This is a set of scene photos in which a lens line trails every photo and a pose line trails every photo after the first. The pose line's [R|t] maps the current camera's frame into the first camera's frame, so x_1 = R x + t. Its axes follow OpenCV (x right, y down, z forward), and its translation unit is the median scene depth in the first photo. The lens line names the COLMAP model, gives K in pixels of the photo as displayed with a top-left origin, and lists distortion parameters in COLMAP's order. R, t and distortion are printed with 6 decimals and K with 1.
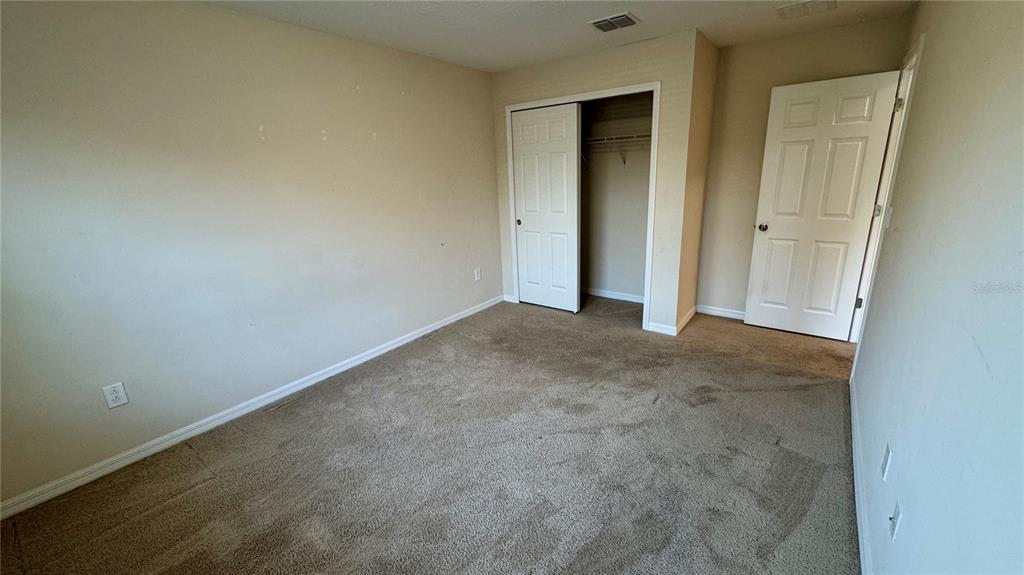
lens RADIAL K [[409.5, 0, 510.7], [0, 409.5, 285.5], [0, 0, 1]] dist [-0.002210, 0.000122]
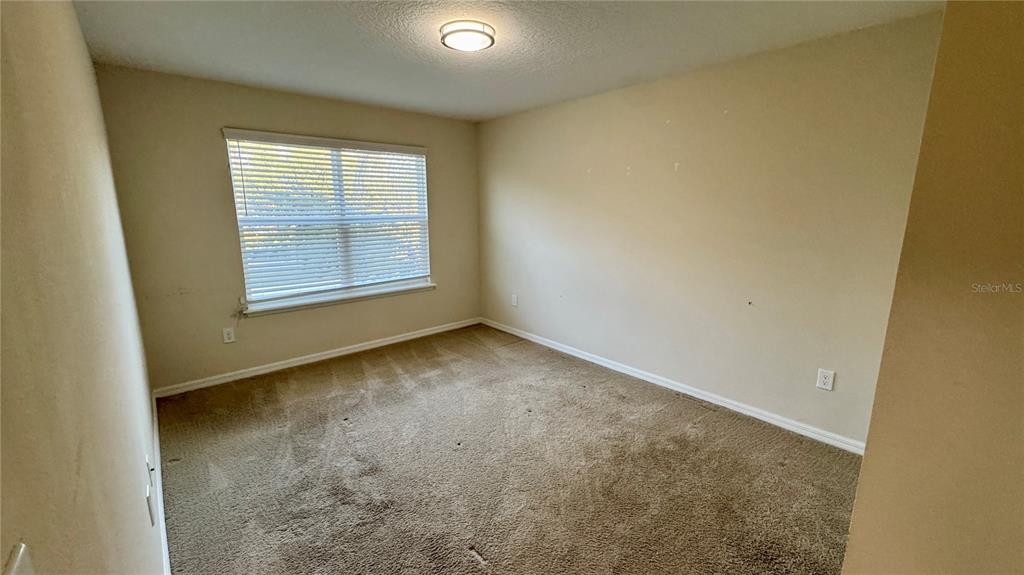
lens RADIAL K [[409.5, 0, 510.7], [0, 409.5, 285.5], [0, 0, 1]] dist [-0.002210, 0.000122]
pose [[-0.203115, 0.238893, -0.949565, 0.729637], [-0.249737, 0.925068, 0.286149, -0.284405], [0.946771, 0.295263, -0.128235, 0.837319]]
